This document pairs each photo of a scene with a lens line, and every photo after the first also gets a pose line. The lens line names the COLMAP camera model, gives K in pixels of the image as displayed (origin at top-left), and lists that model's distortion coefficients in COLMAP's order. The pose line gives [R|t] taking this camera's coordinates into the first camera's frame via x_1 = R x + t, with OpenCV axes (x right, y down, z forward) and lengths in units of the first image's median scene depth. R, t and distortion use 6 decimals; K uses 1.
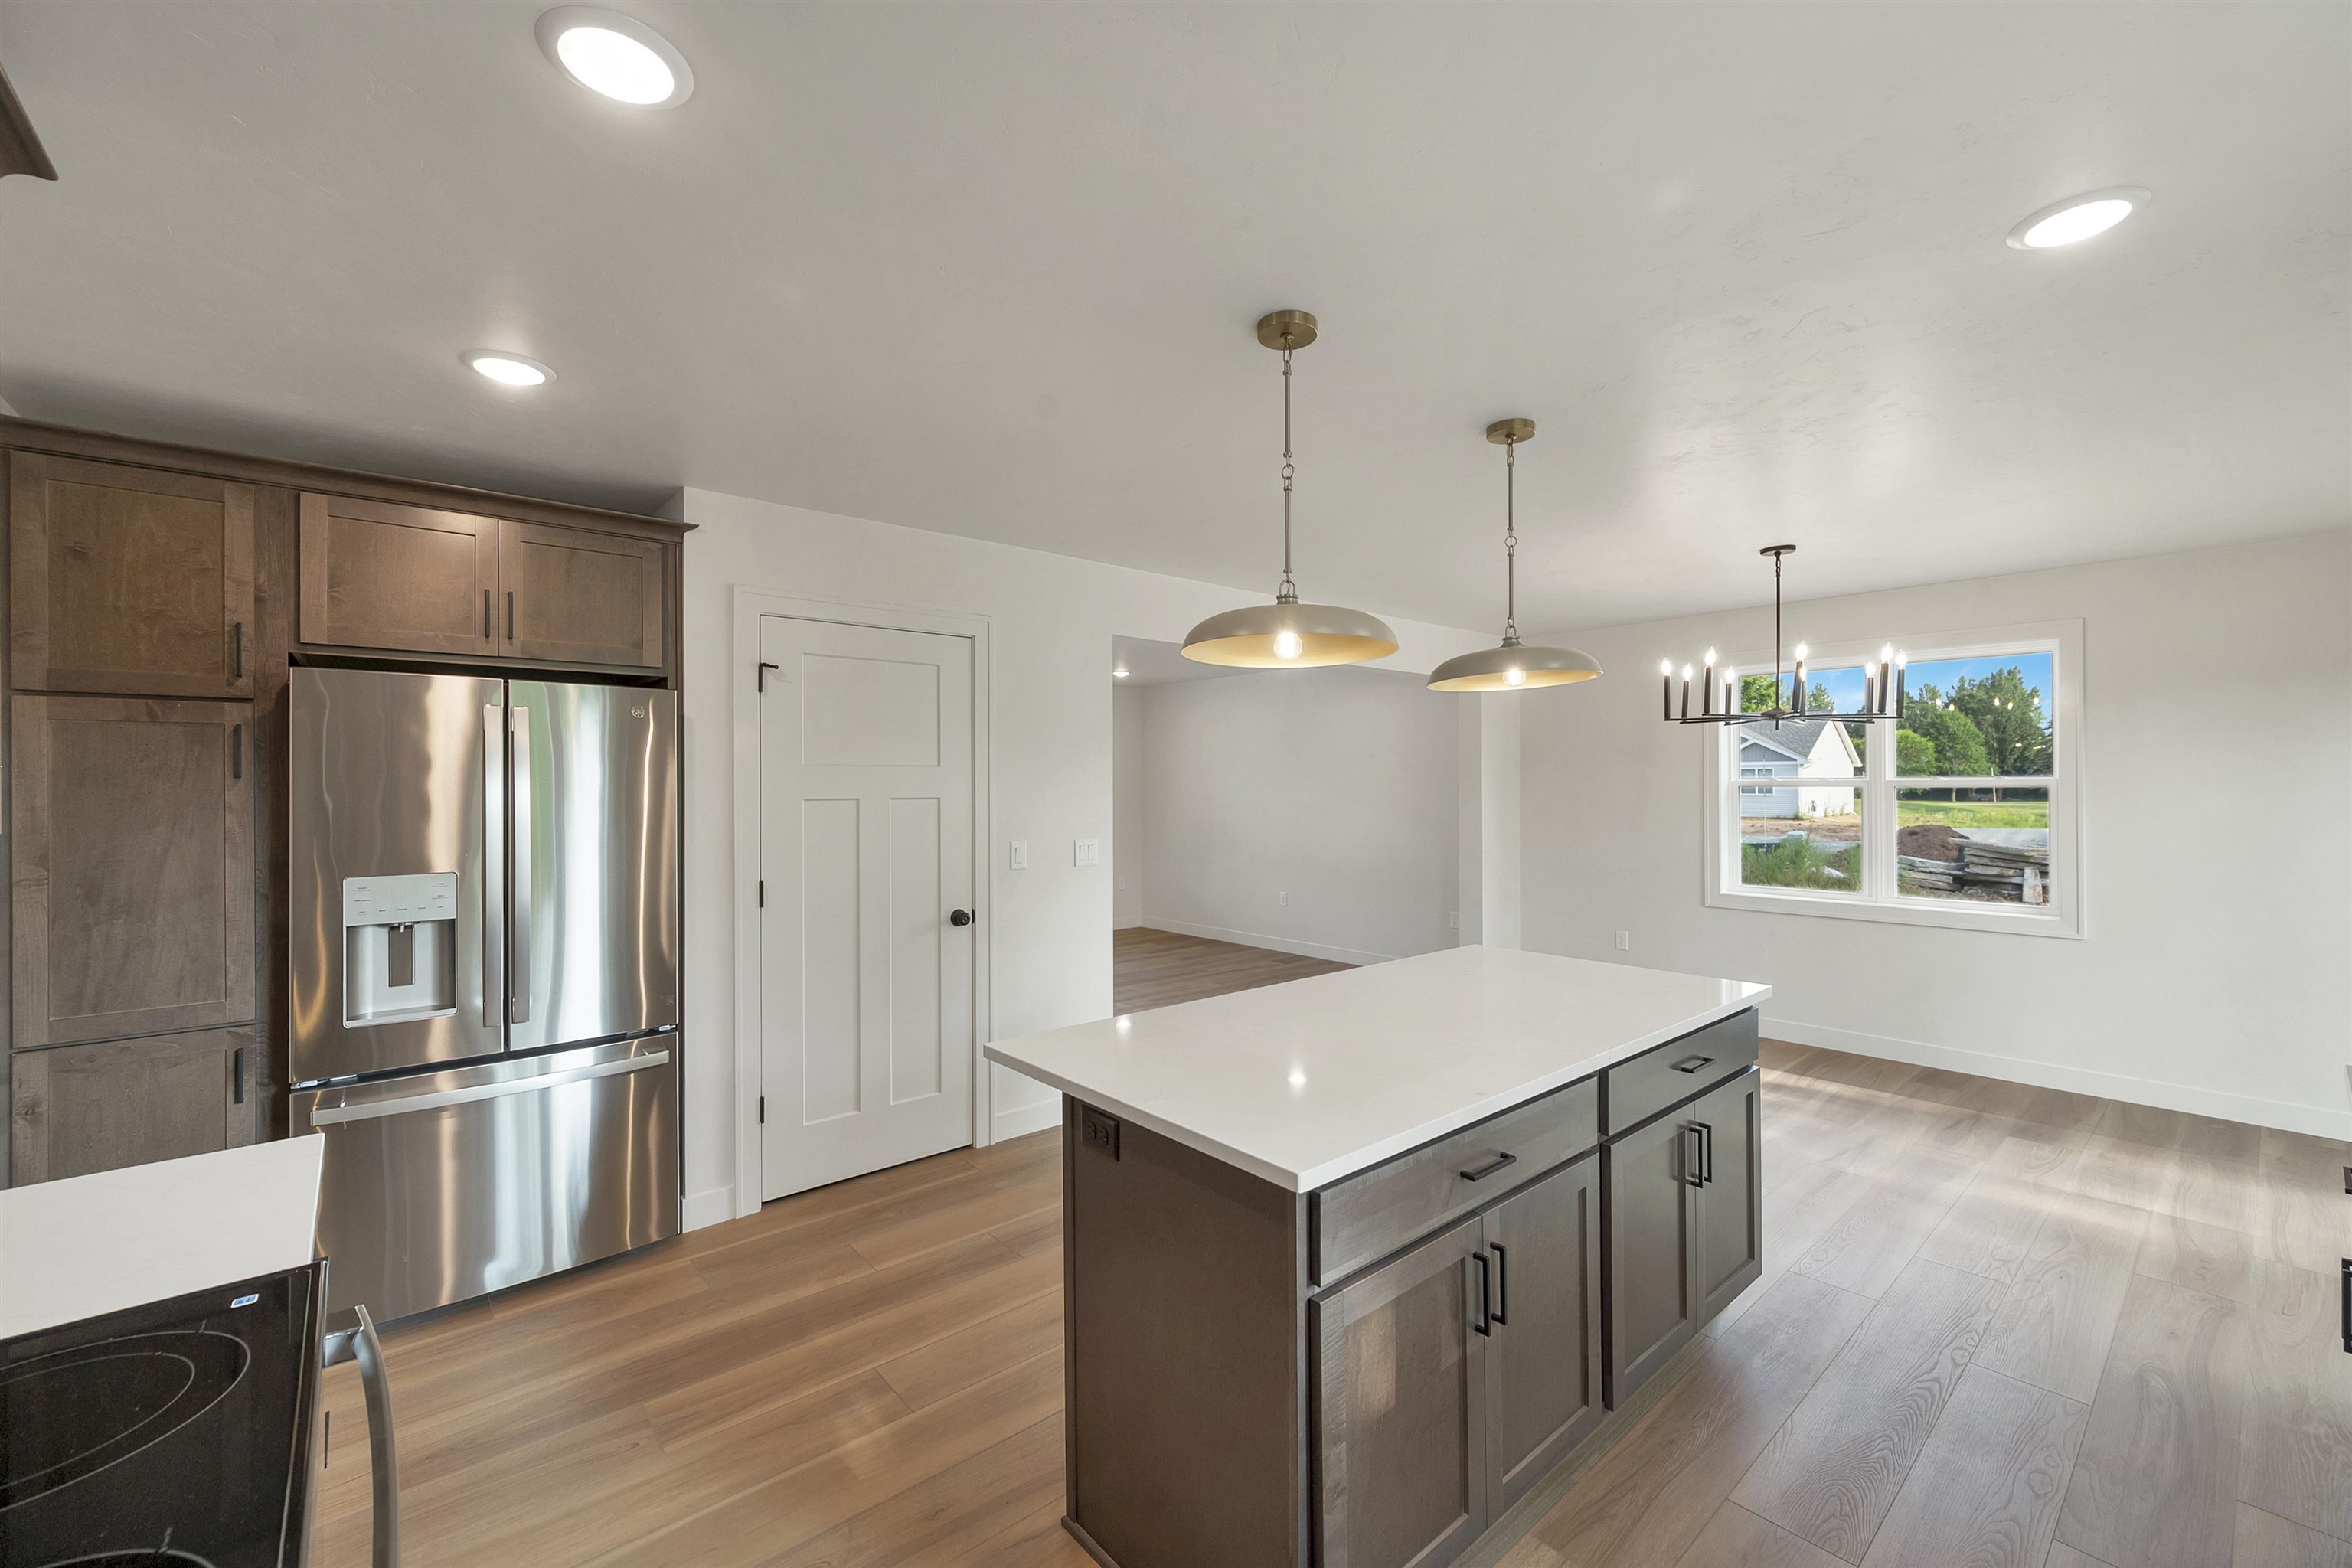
lens RADIAL K [[956.5, 0, 1179.5], [0, 956.5, 789.0], [0, 0, 1]] dist [-0.000604, 0.000098]
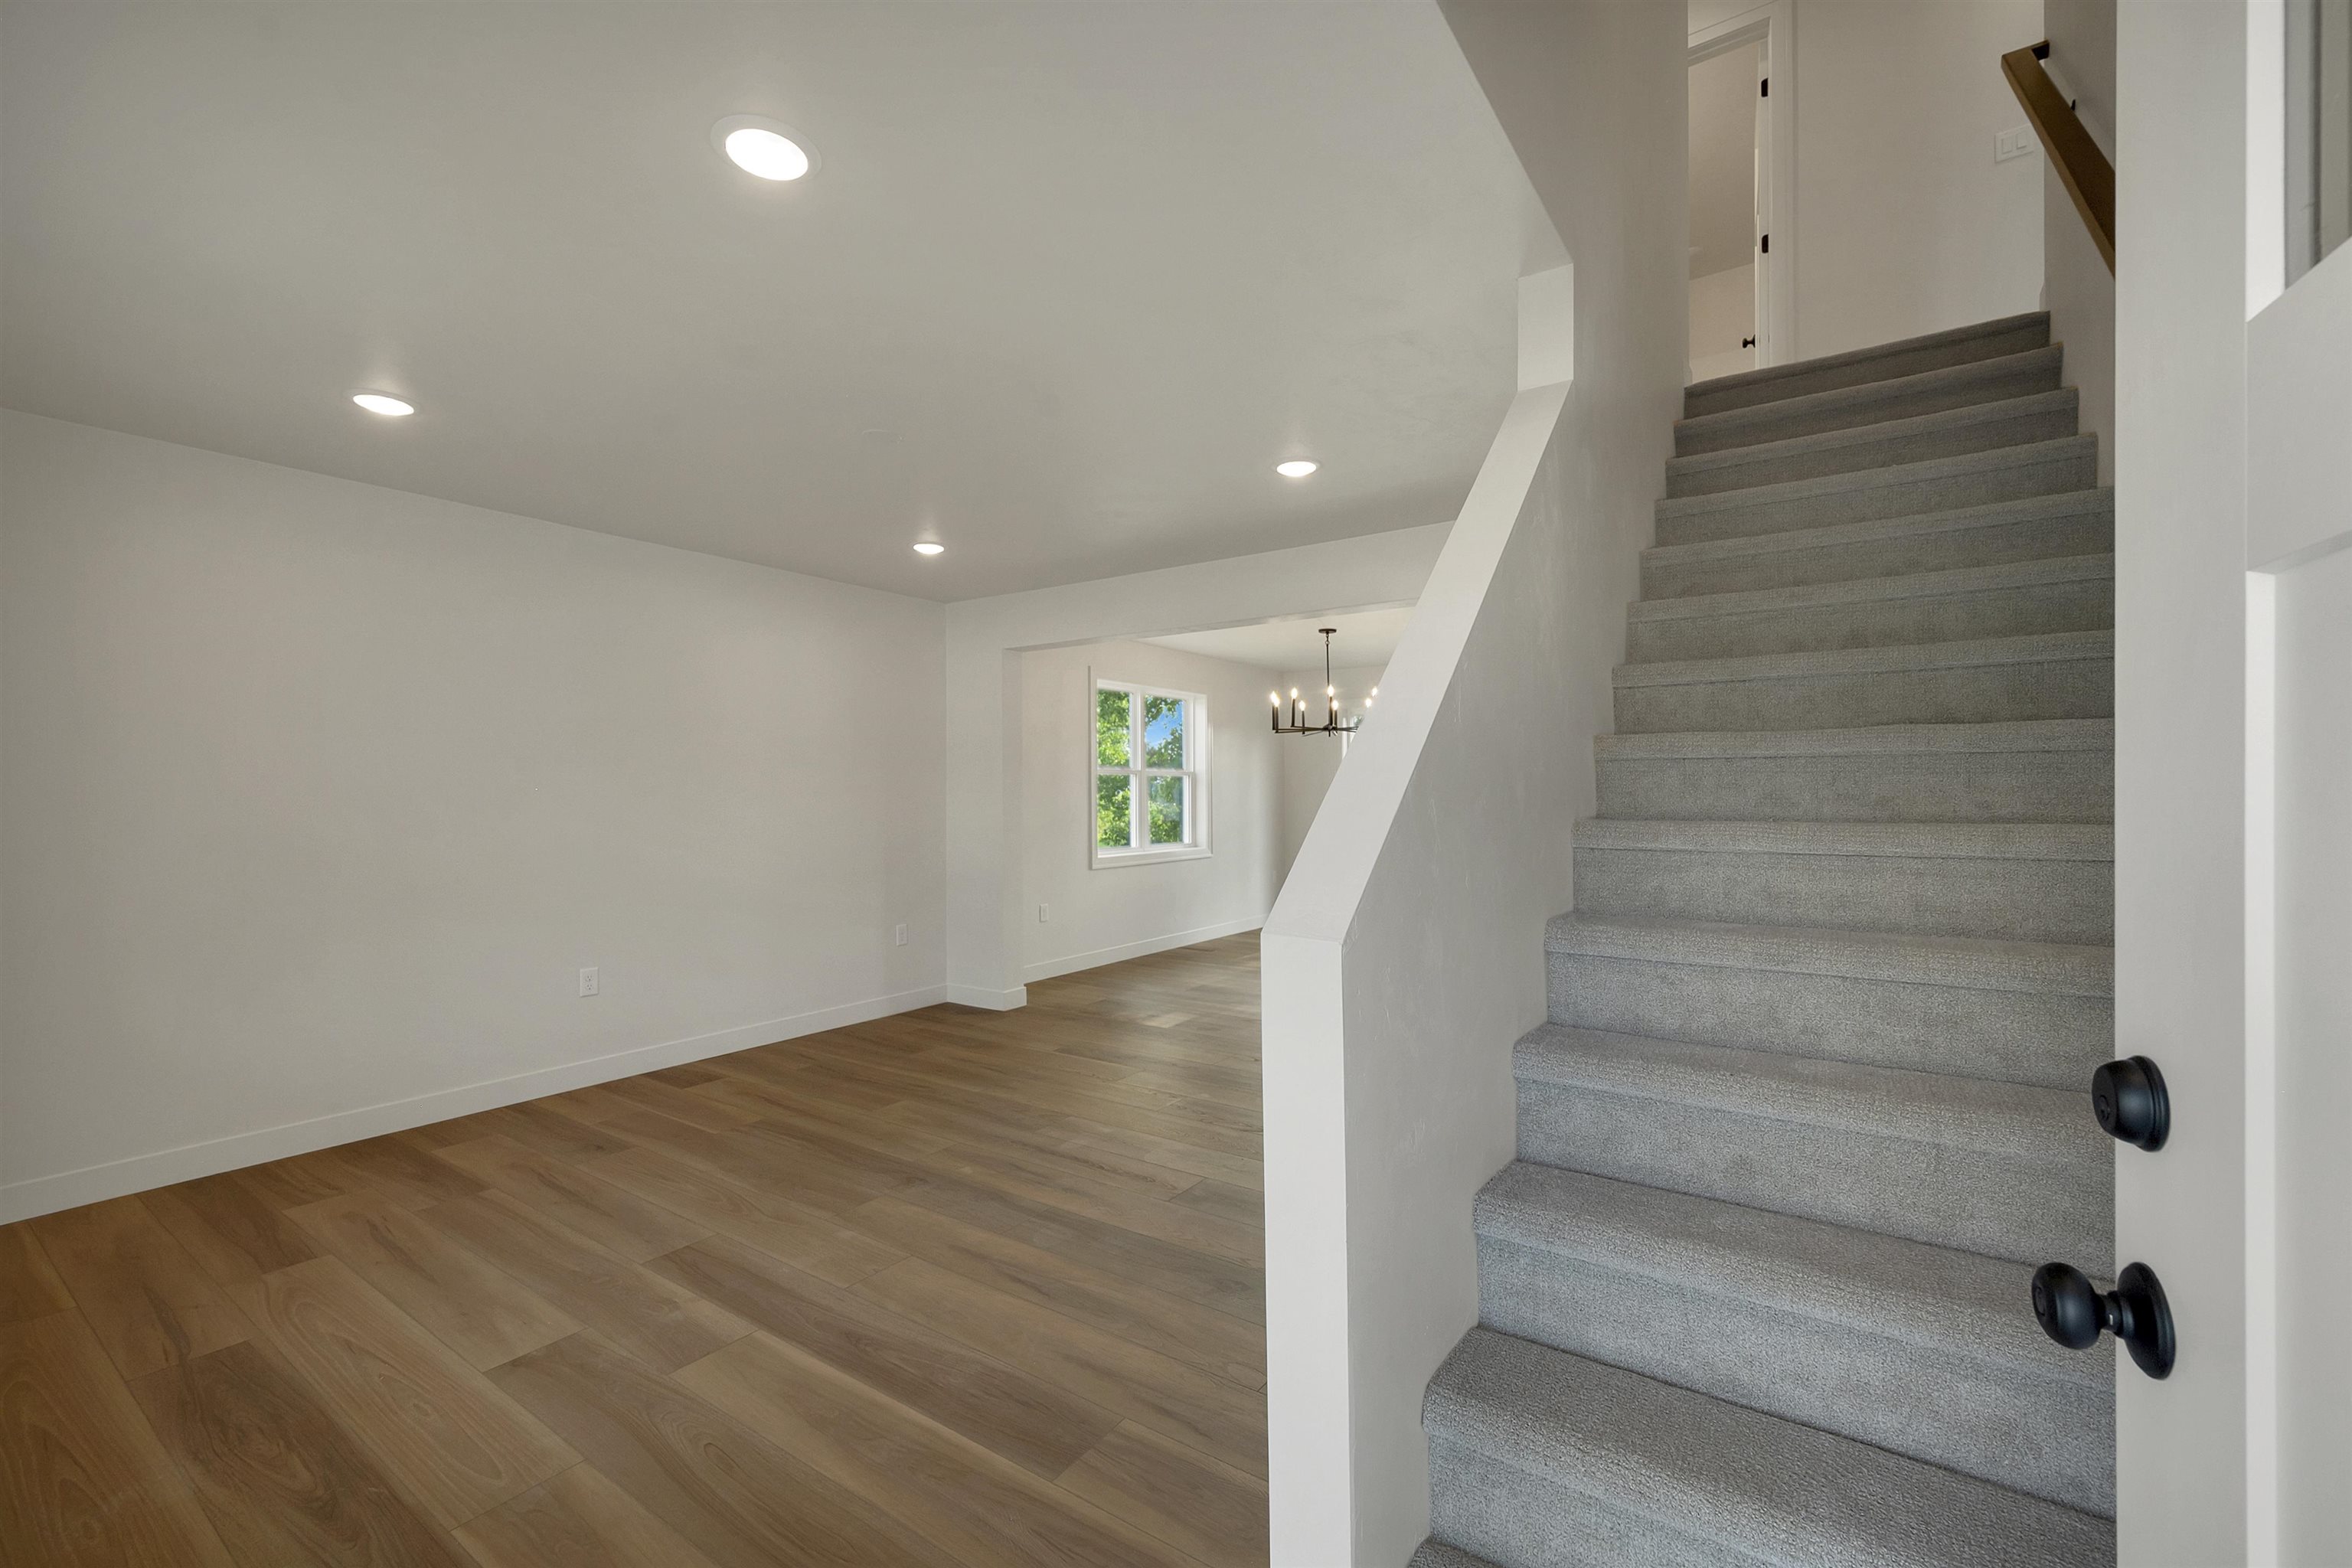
lens RADIAL K [[956.5, 0, 1191.8], [0, 956.5, 790.3], [0, 0, 1]] dist [-0.000604, 0.000098]
pose [[-0.276450, 0.009392, 0.960983, -1.190867], [0.011917, 0.999909, -0.006344, 0.052222], [-0.960955, 0.009698, -0.276536, 2.144505]]
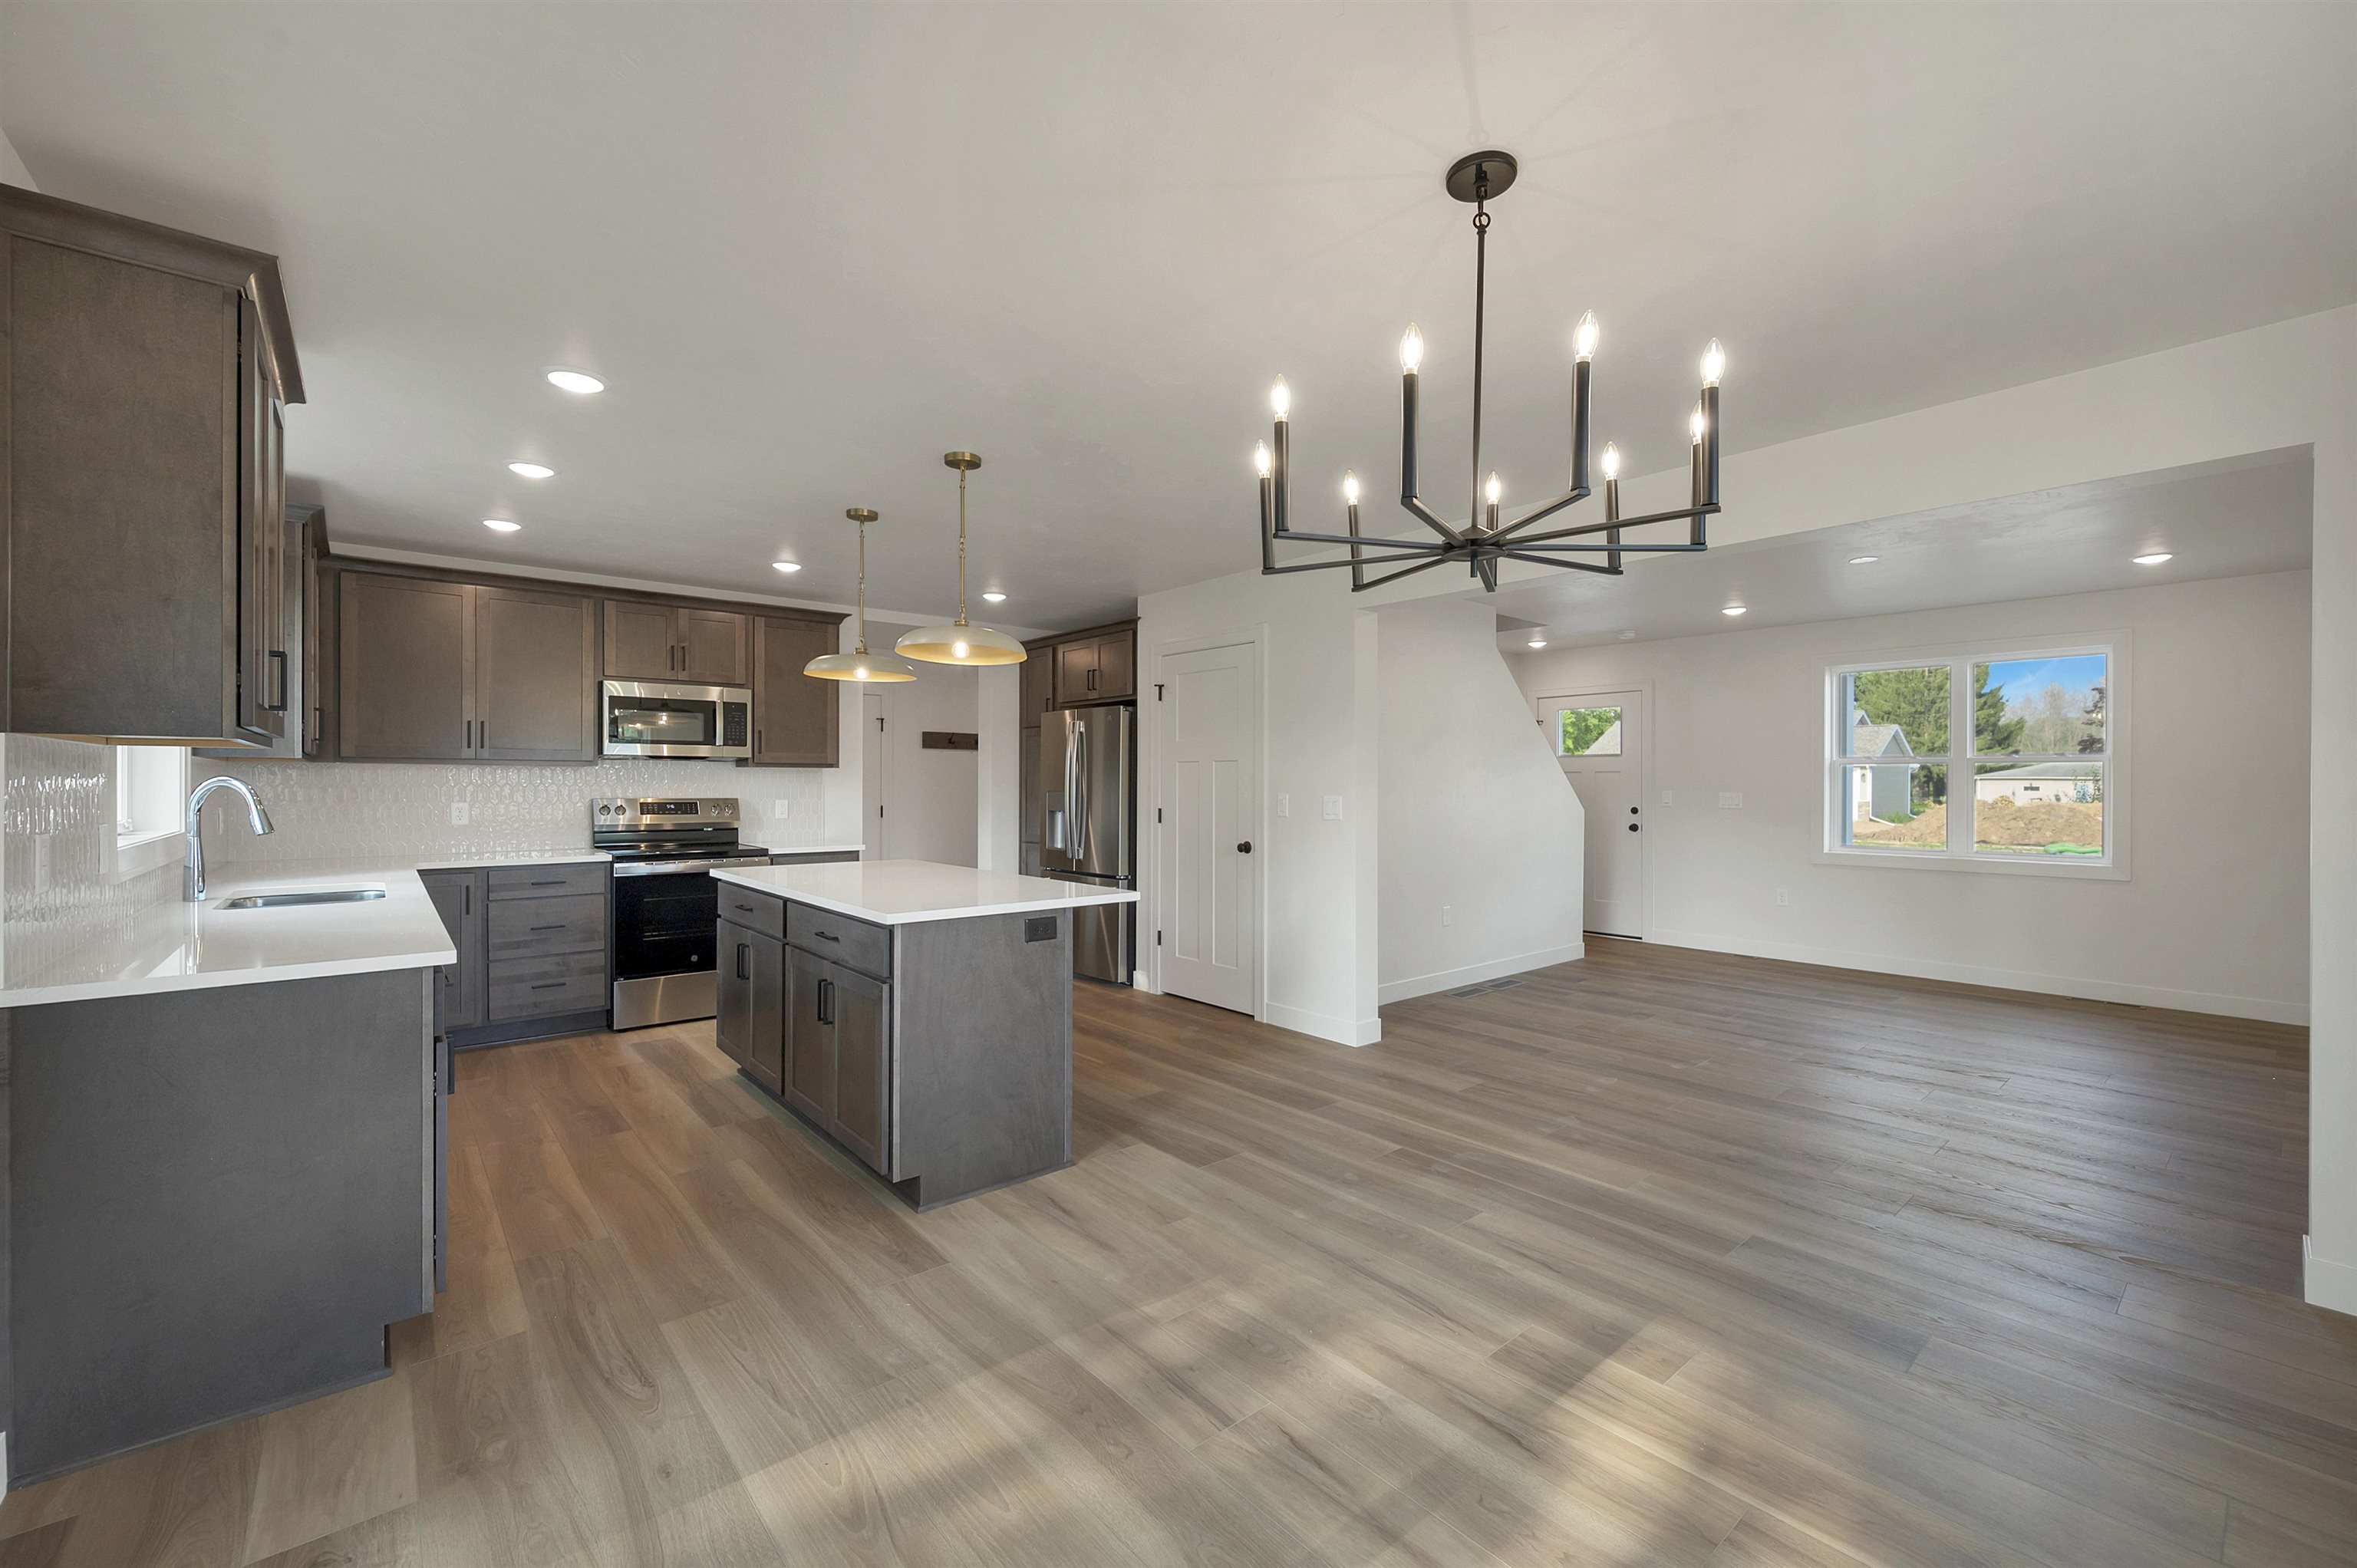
lens RADIAL K [[951.4, 0, 1172.7], [0, 951.4, 780.9], [0, 0, 1]] dist [0.005332, -0.000361]
pose [[-0.014743, 0.001749, -0.999890, 1.364434], [-0.007229, 0.999972, 0.001856, 0.044140], [0.999865, 0.007256, -0.014730, 1.085234]]
